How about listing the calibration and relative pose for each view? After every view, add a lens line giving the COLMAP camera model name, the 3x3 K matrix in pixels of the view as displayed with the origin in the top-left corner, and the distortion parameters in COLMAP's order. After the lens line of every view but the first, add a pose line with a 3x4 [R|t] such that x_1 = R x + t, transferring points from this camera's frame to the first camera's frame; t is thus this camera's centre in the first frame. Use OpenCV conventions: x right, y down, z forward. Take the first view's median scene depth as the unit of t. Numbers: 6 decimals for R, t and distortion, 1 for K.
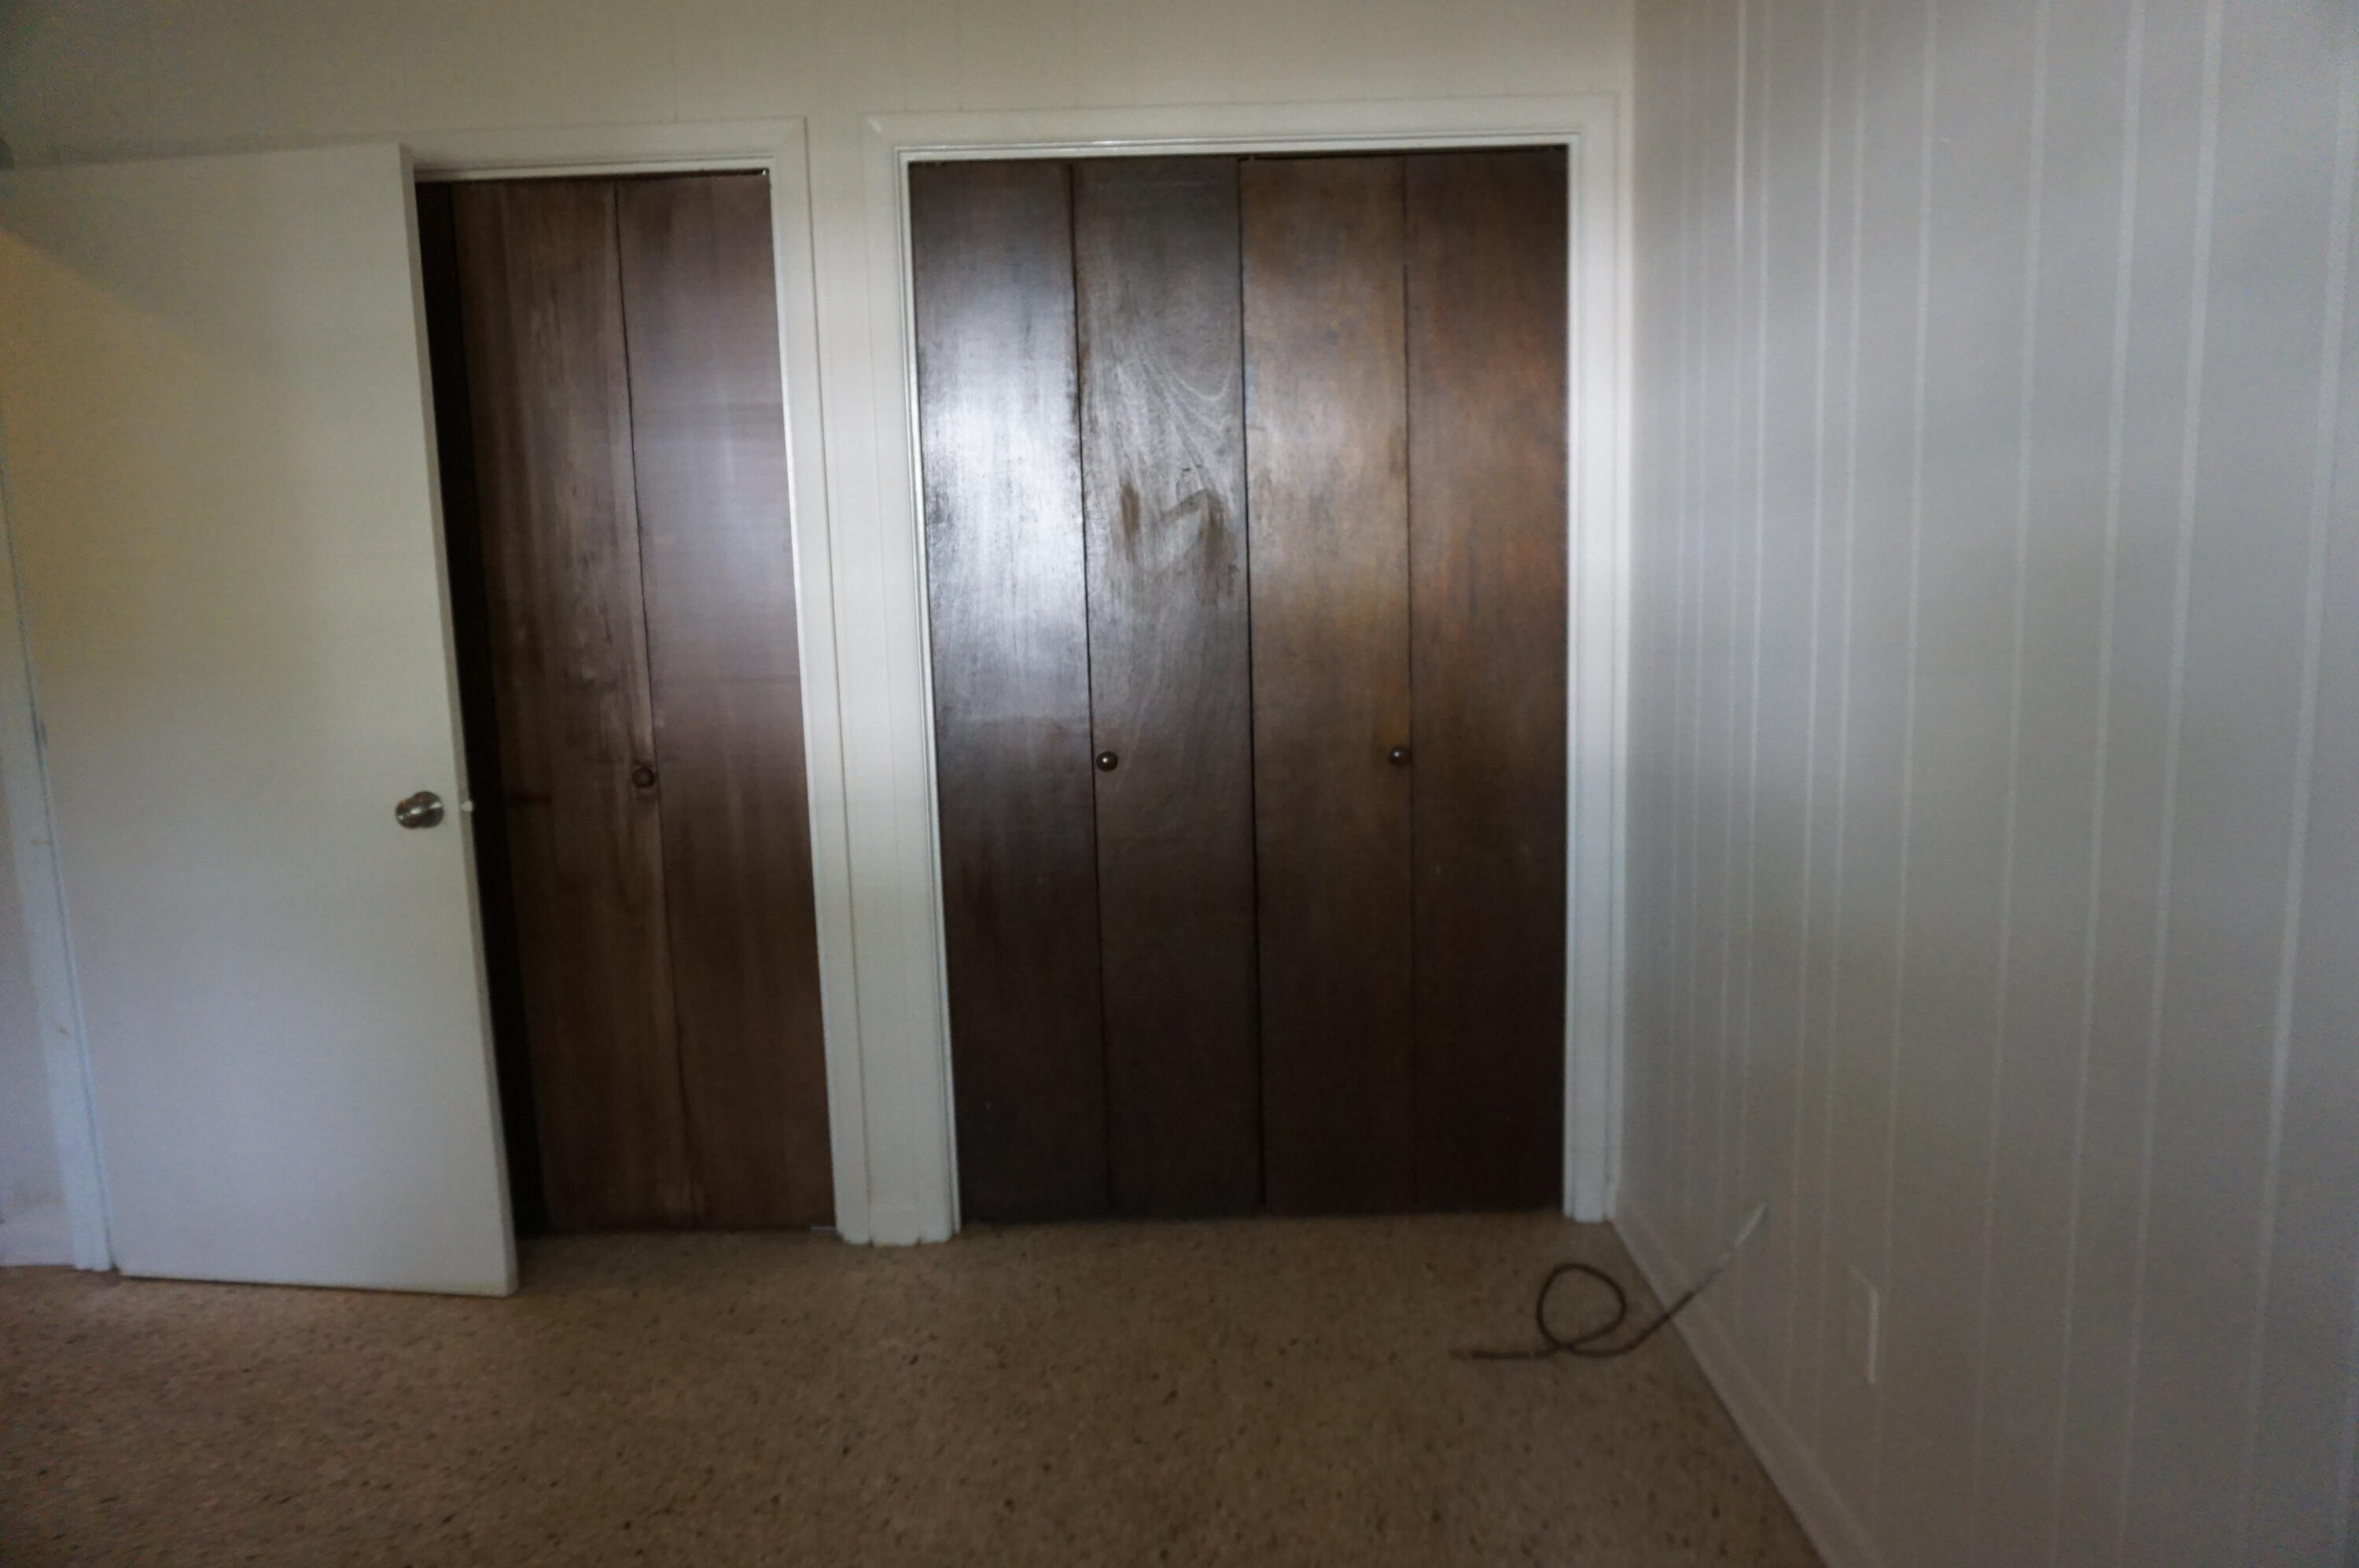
lens RADIAL K [[1542.5, 0, 1189.5], [0, 1542.5, 781.1], [0, 0, 1]] dist [-0.045711, 0.018819]
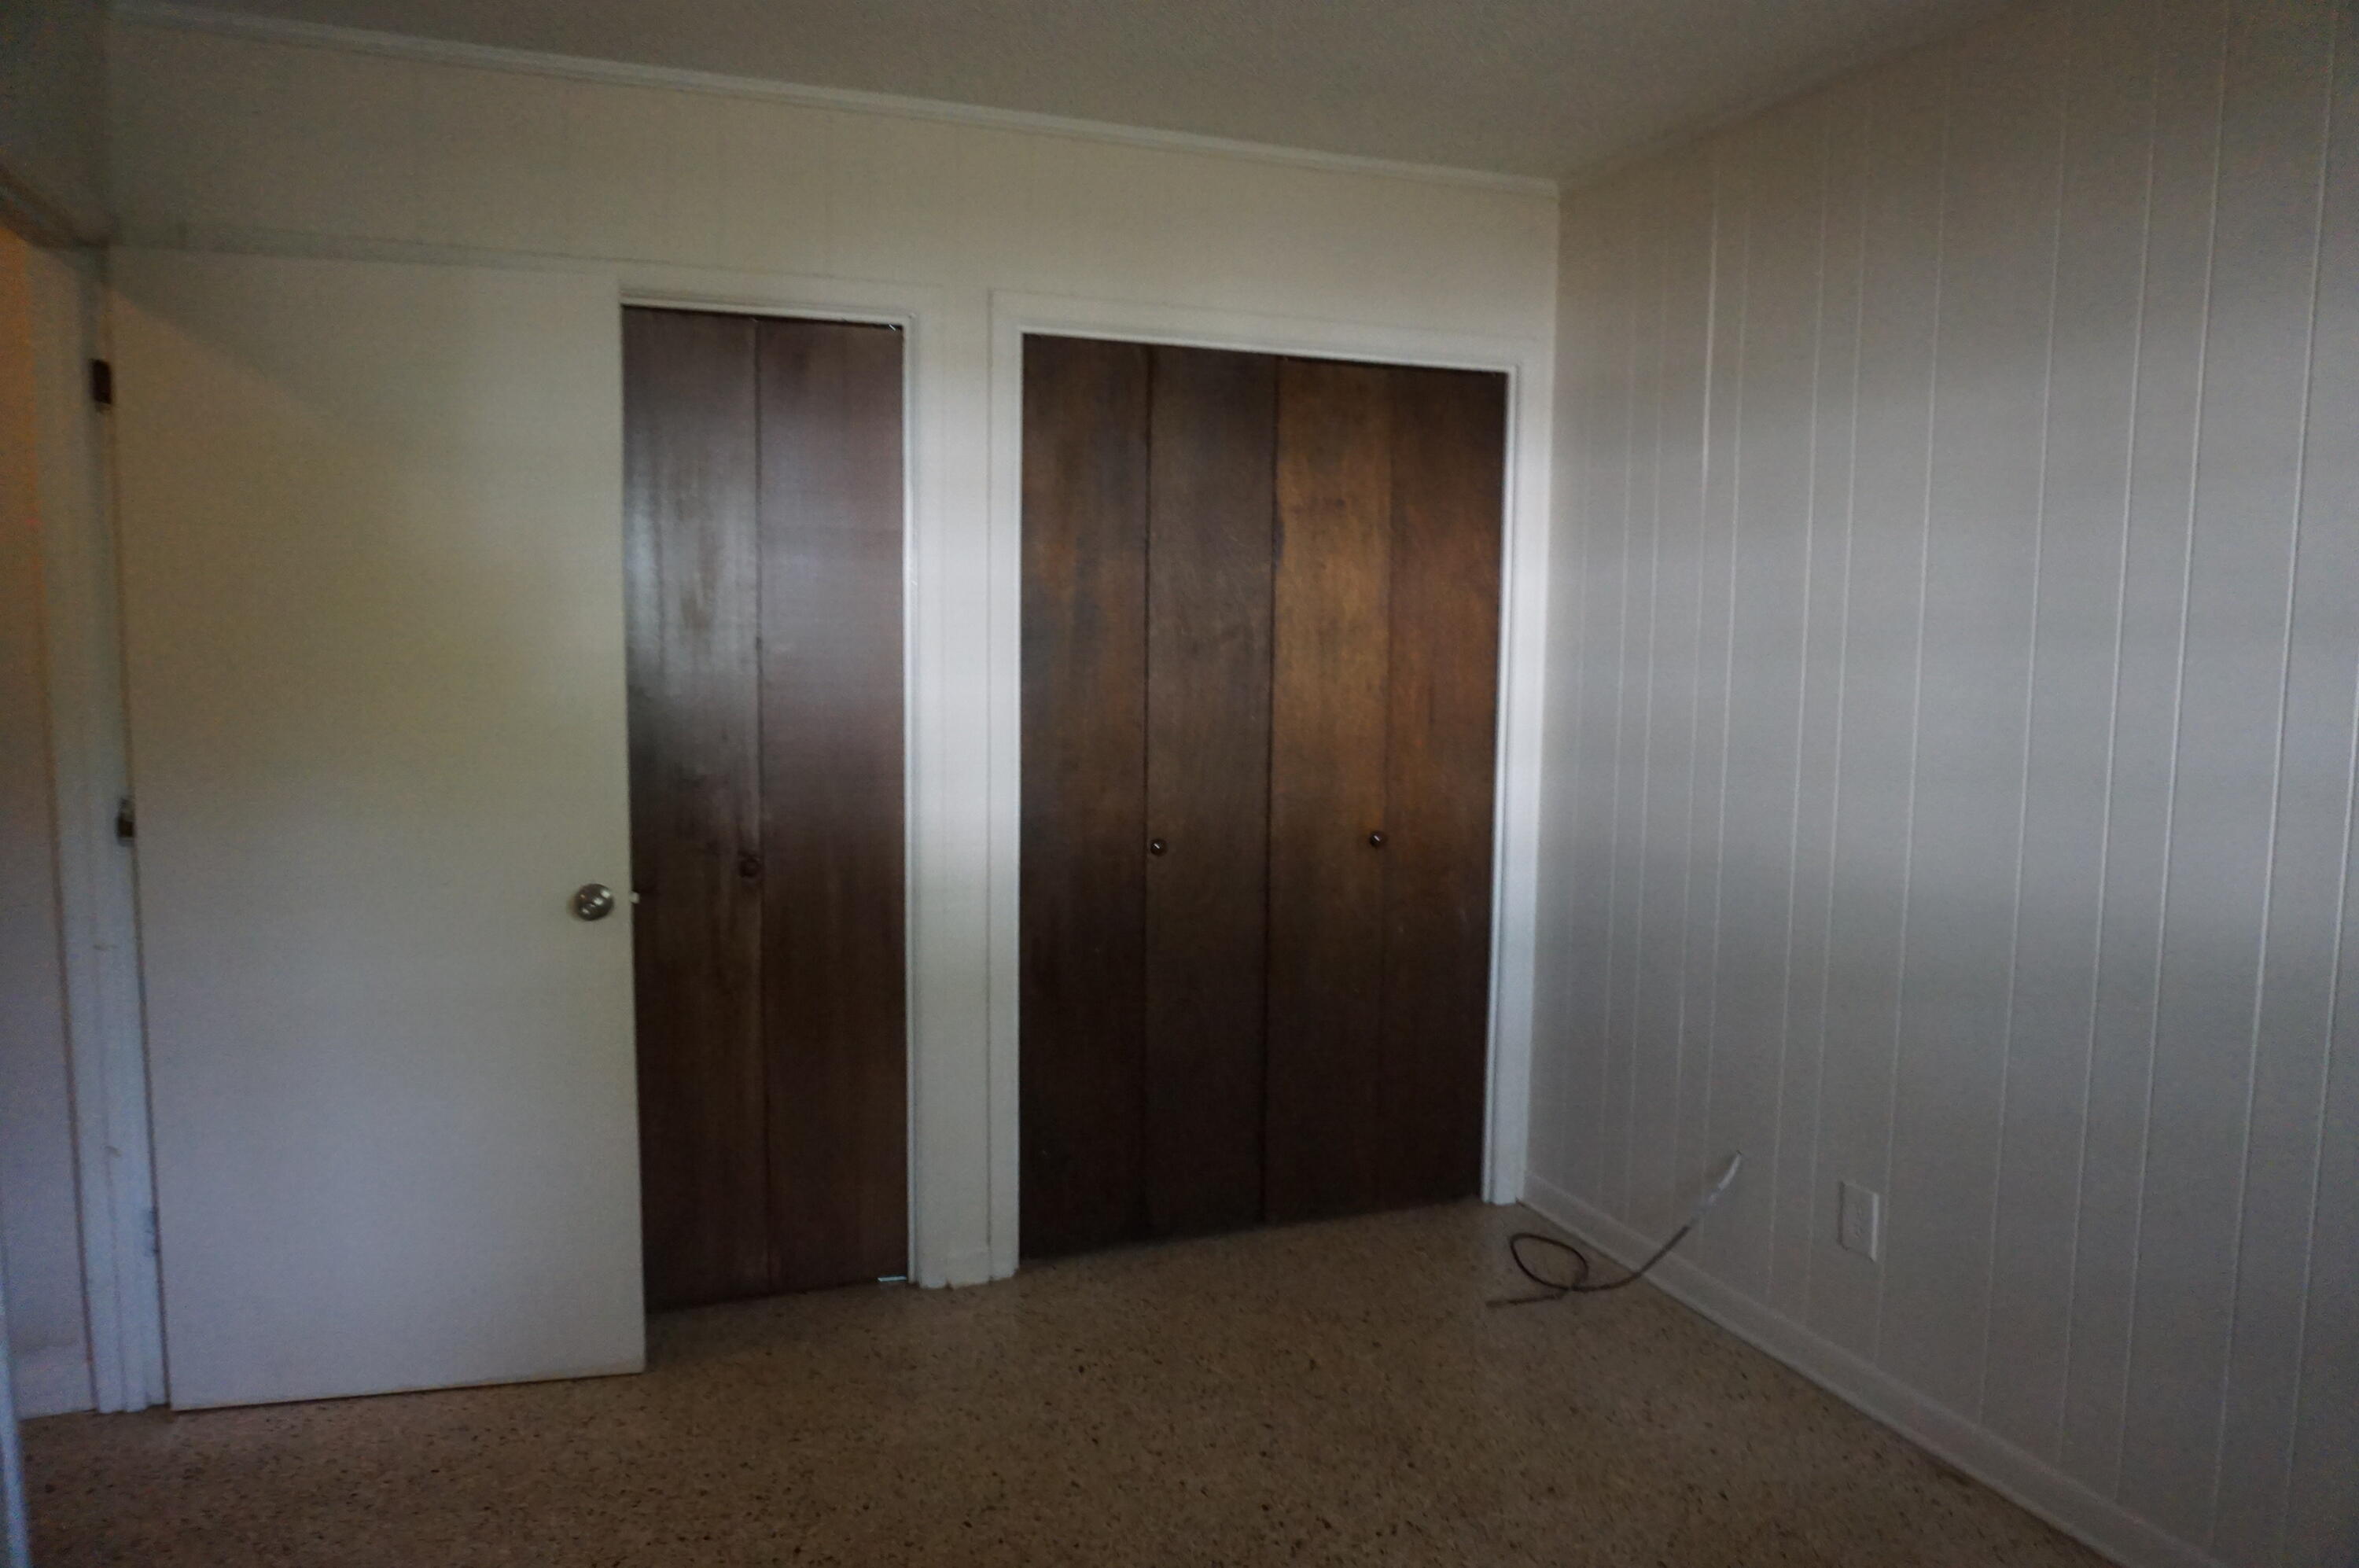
lens RADIAL K [[1542.5, 0, 1174.2], [0, 1542.5, 784.2], [0, 0, 1]] dist [-0.045711, 0.018819]
pose [[0.935030, 0.000583, 0.354568, -0.469312], [0.016085, 0.998899, -0.044061, -0.008655], [-0.354203, 0.046902, 0.933992, -0.111010]]
